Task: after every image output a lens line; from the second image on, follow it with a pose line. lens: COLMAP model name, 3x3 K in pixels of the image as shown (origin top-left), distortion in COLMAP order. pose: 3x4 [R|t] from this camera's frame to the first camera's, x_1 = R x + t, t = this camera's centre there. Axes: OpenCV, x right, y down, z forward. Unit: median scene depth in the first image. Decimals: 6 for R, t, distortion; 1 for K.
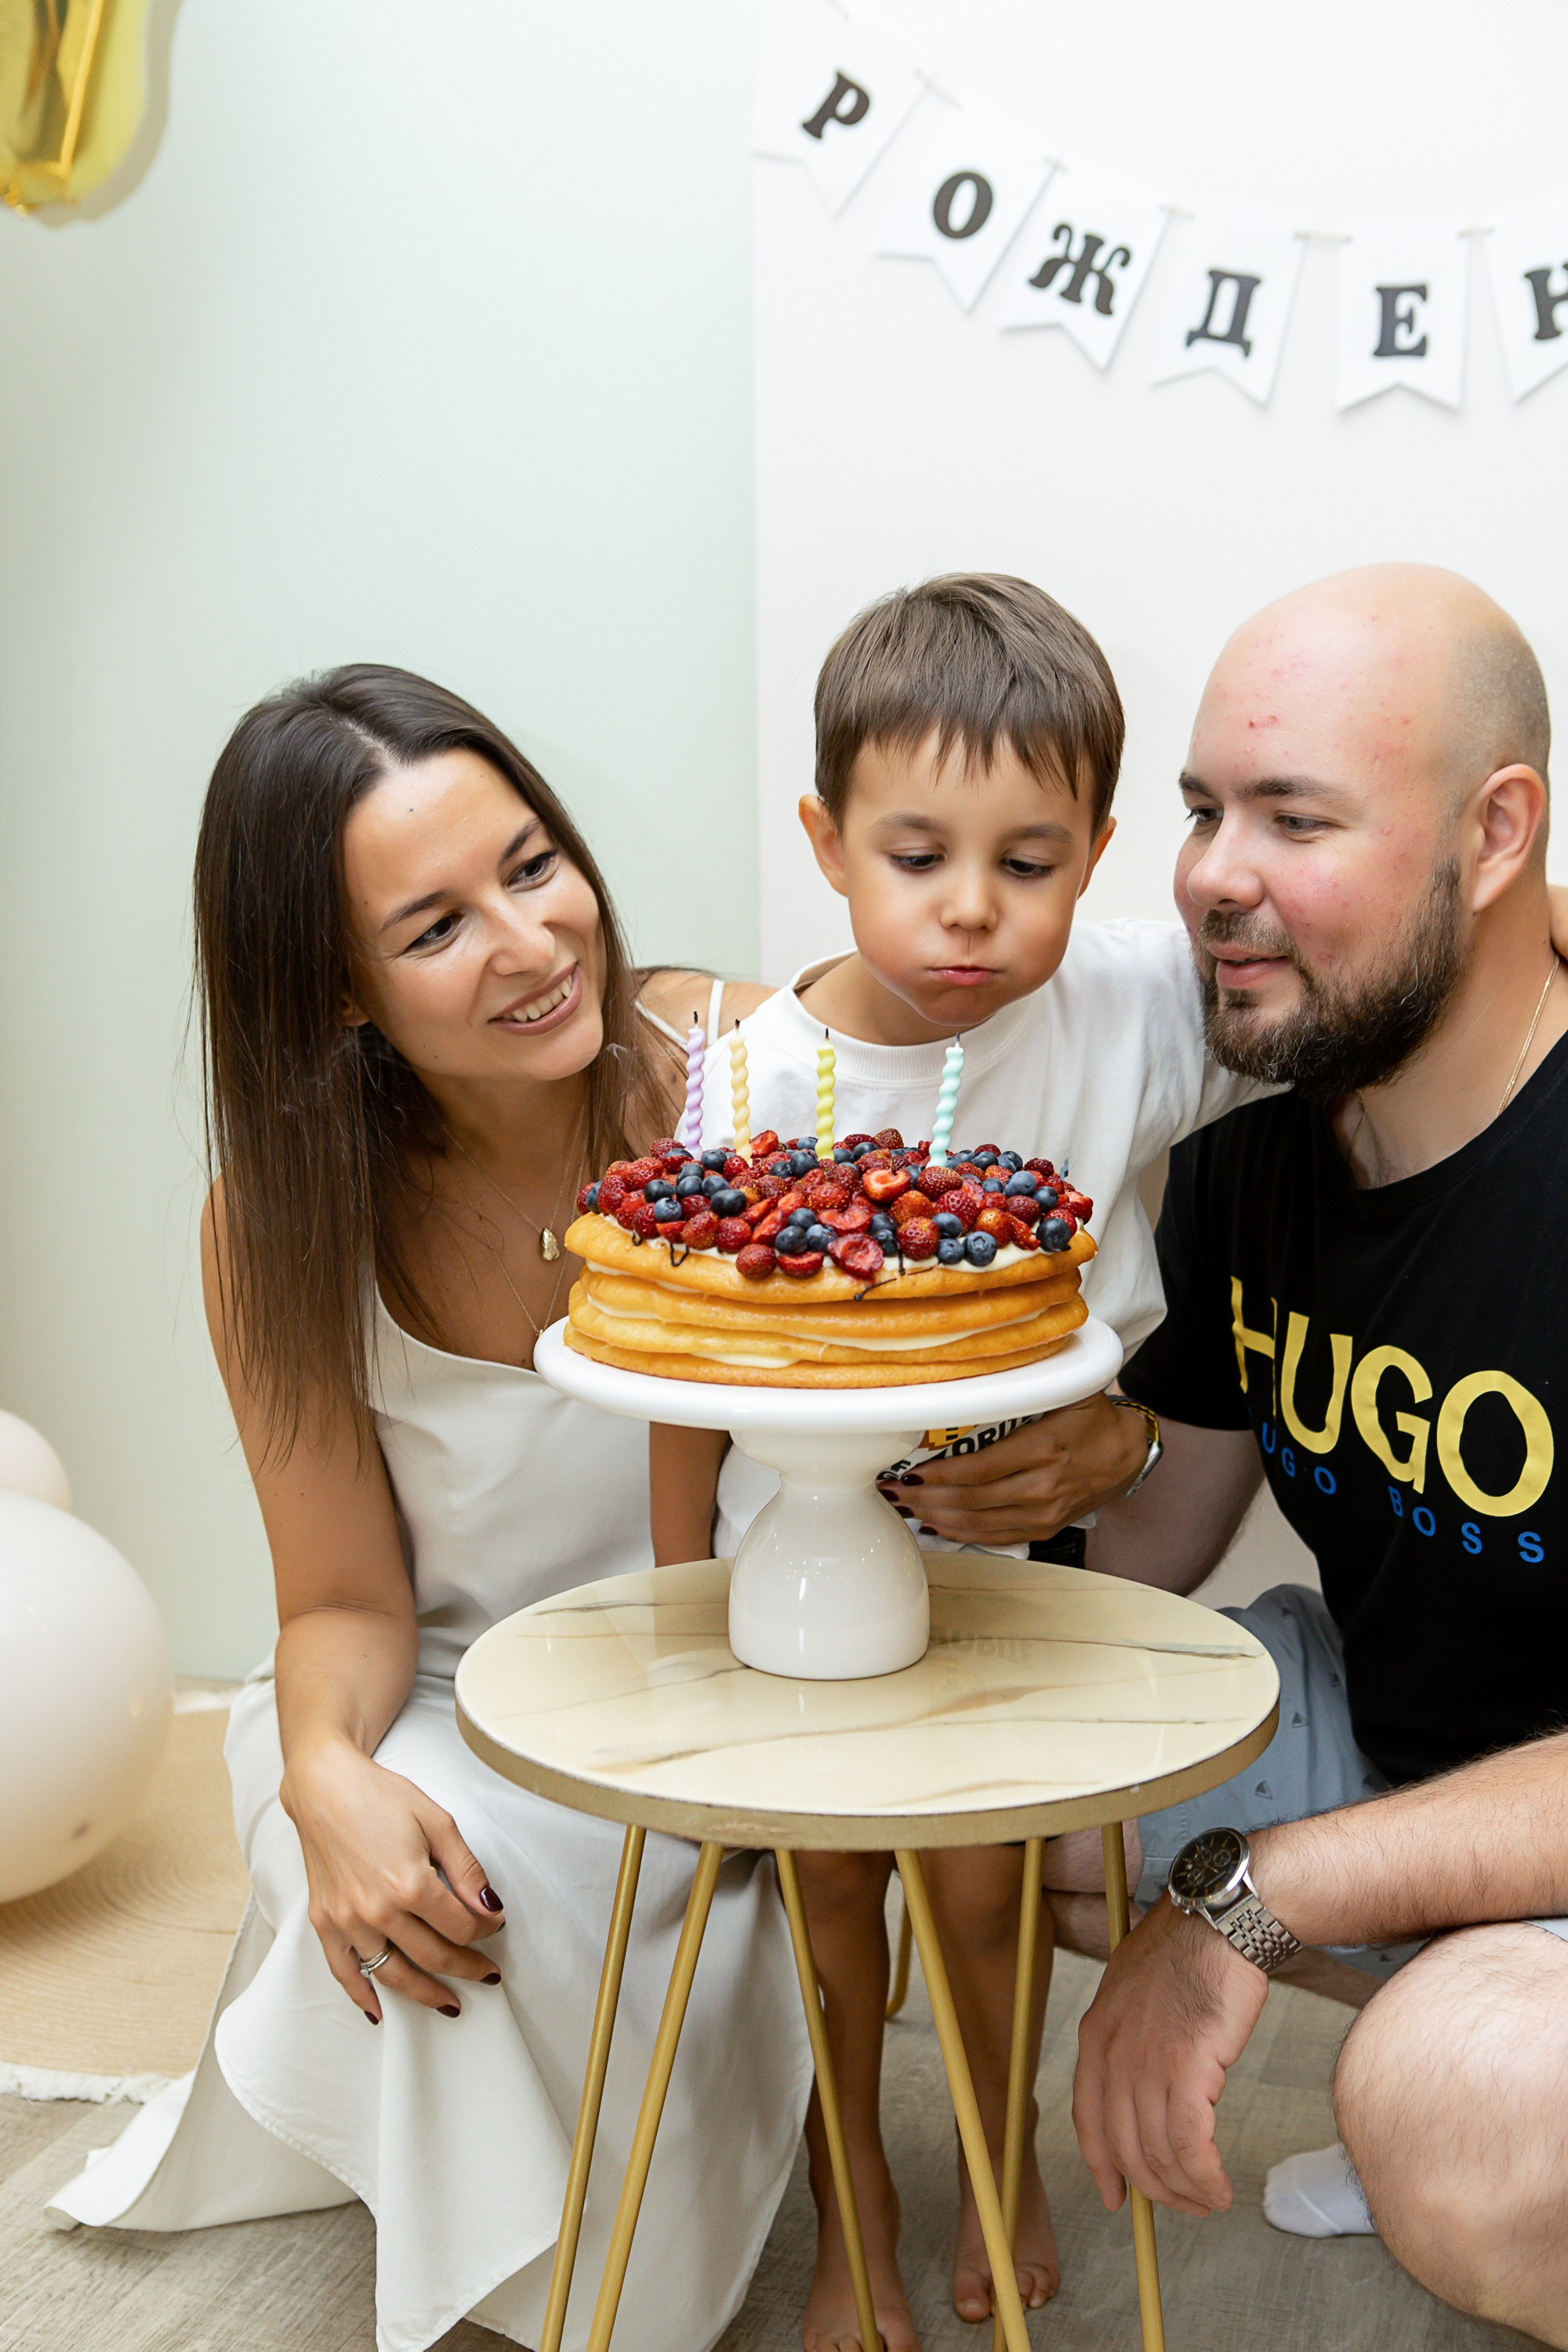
lens RADIAL K [[2969.9, 0, 774.9], [0, 2969.9, 1187.0], [0, 0, 1]] dist [-0.022253, 0.000000]
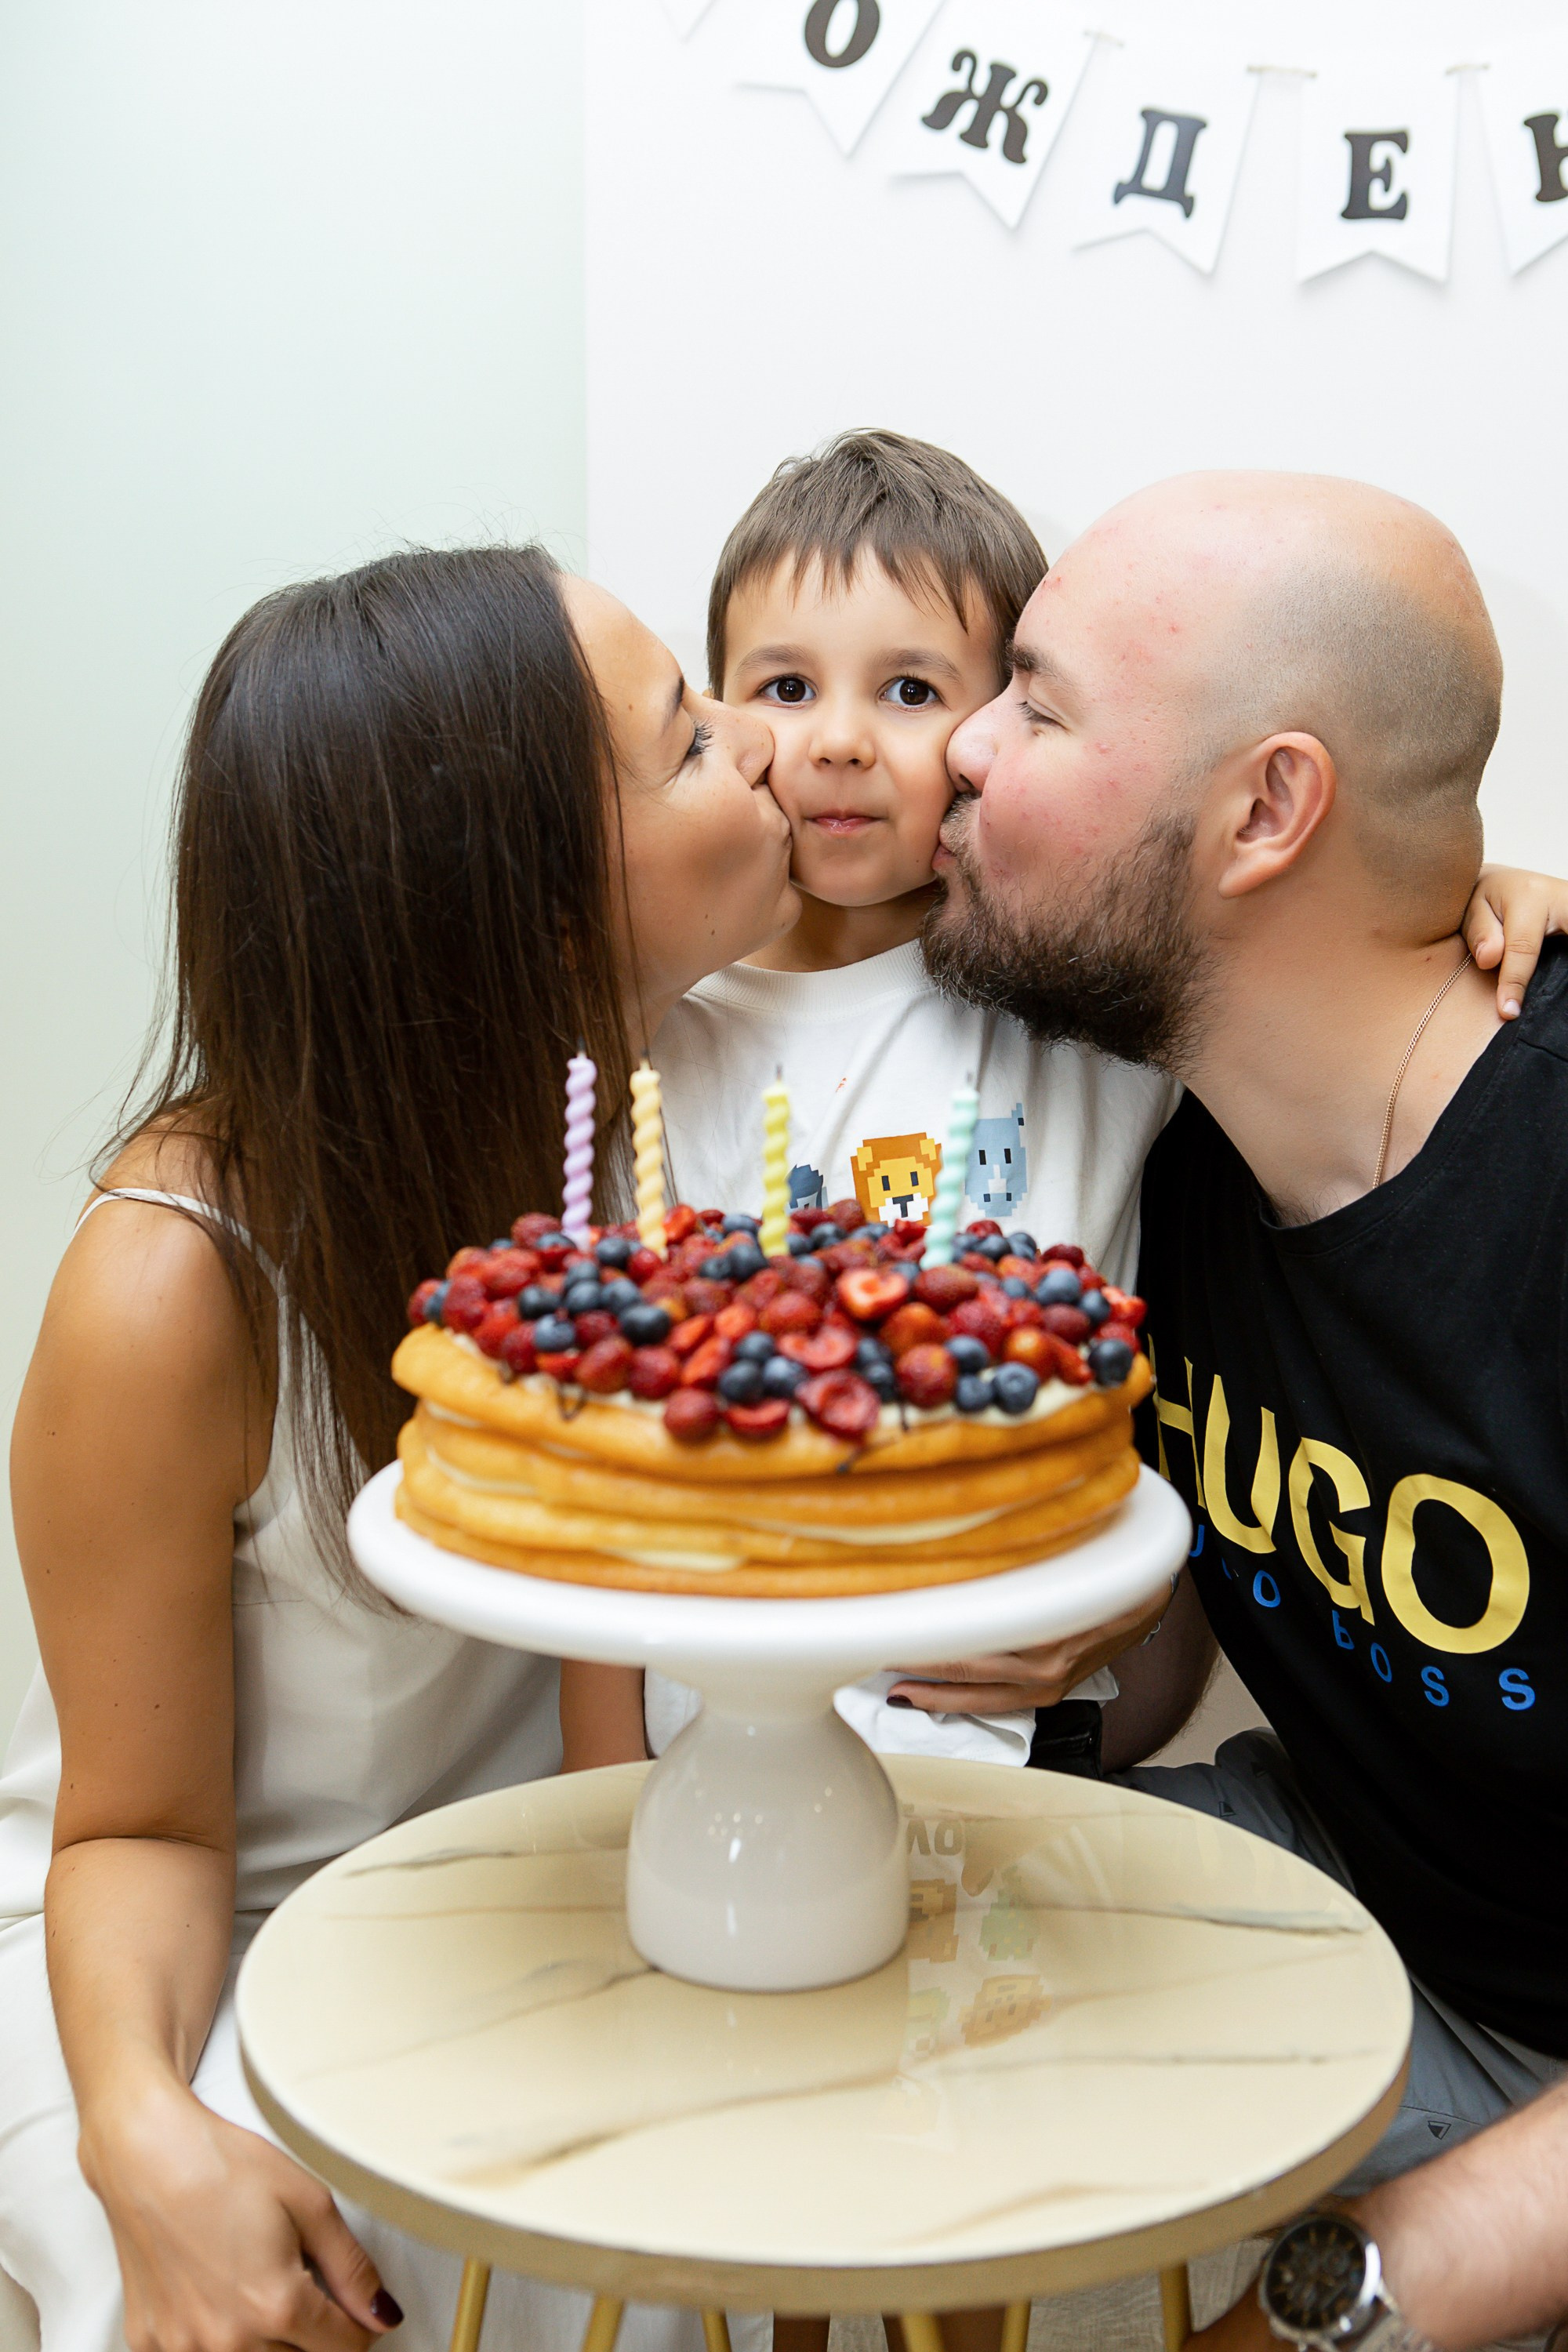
lens RADIAL K [[2969.9, 0, 789.9], [0, 2969.9, 1155.7], [0, 0, 1]] dist [-0.022253, 0.000000]
pose [[0.996175, -0.003209, 0.087323, -0.039540], [0.003112, 0.999994, 0.001248, -0.032253], [-0.087326, -0.000971, 0.996179, 0.305863]]
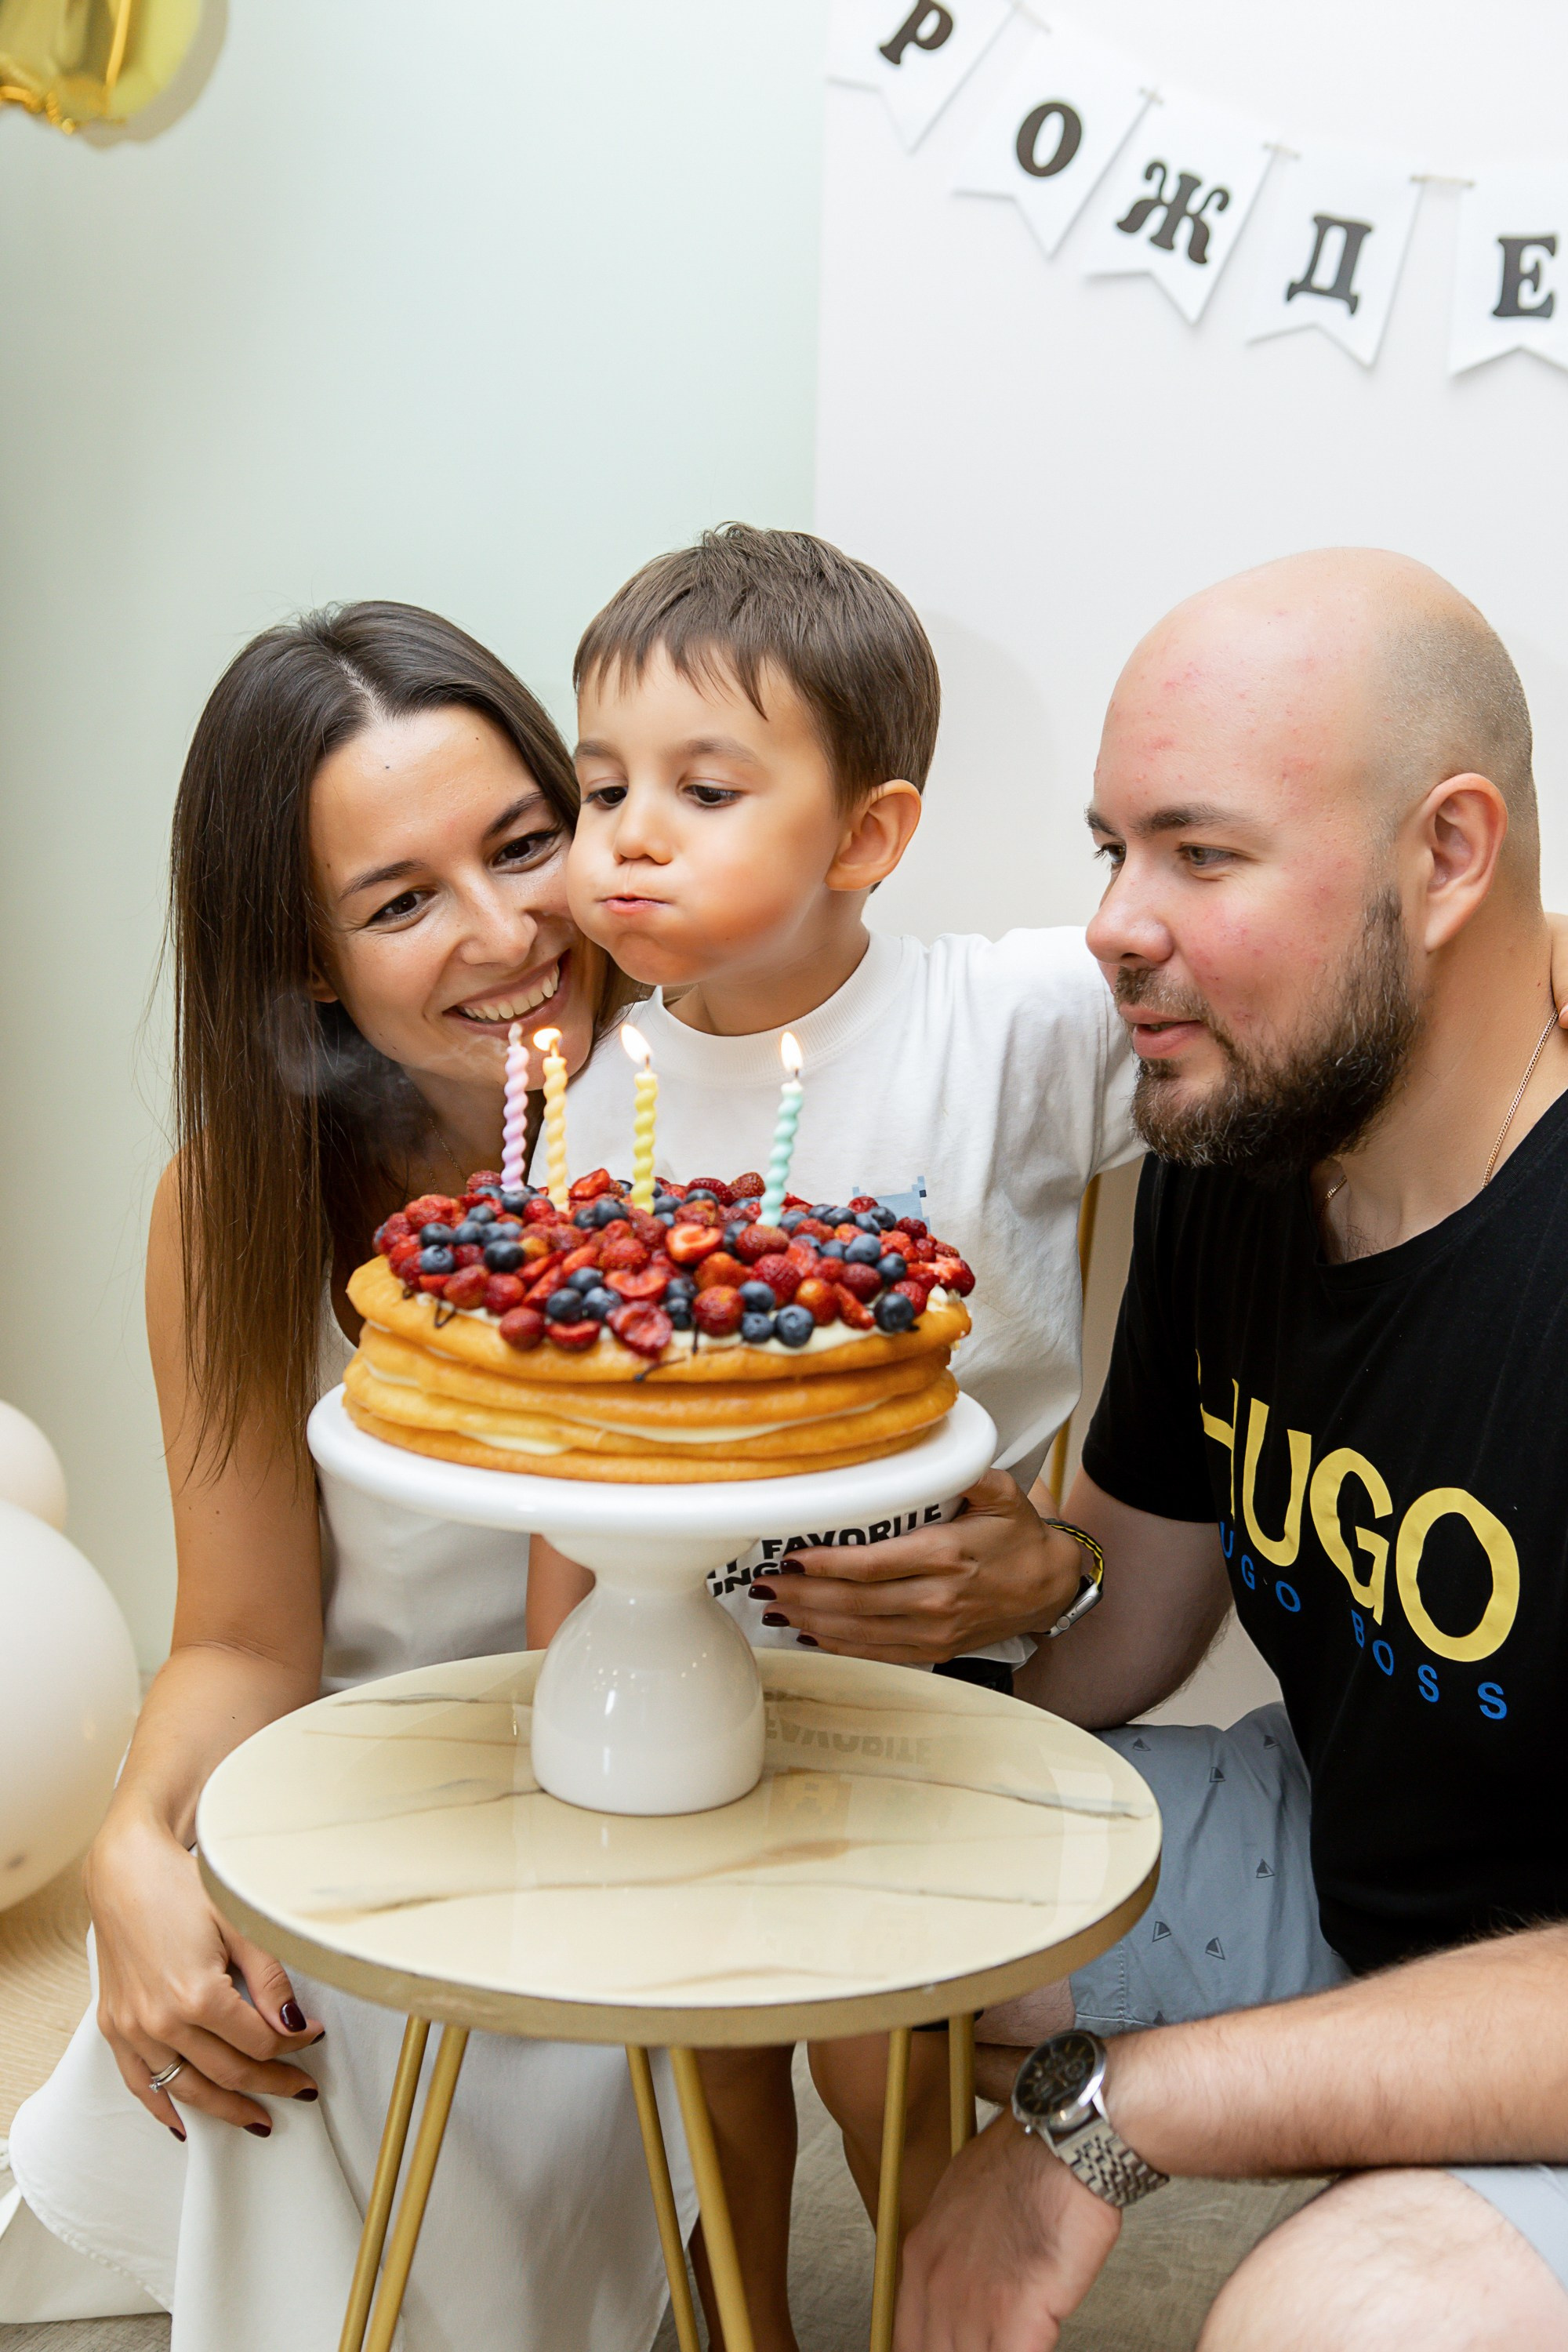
lens RADIAL K [[2969.9, 0, 789.1], [0, 2969.9, 1150.1], [0, 0, 1]] dist [-0.022253, 0.000000]
pose [[0.995016, 0.049344, -0.086645, 0.130282], [-0.049888, 0.998746, -0.004124, -0.024119], [0.086333, 0.008426, 0.996231, 0.152807]]
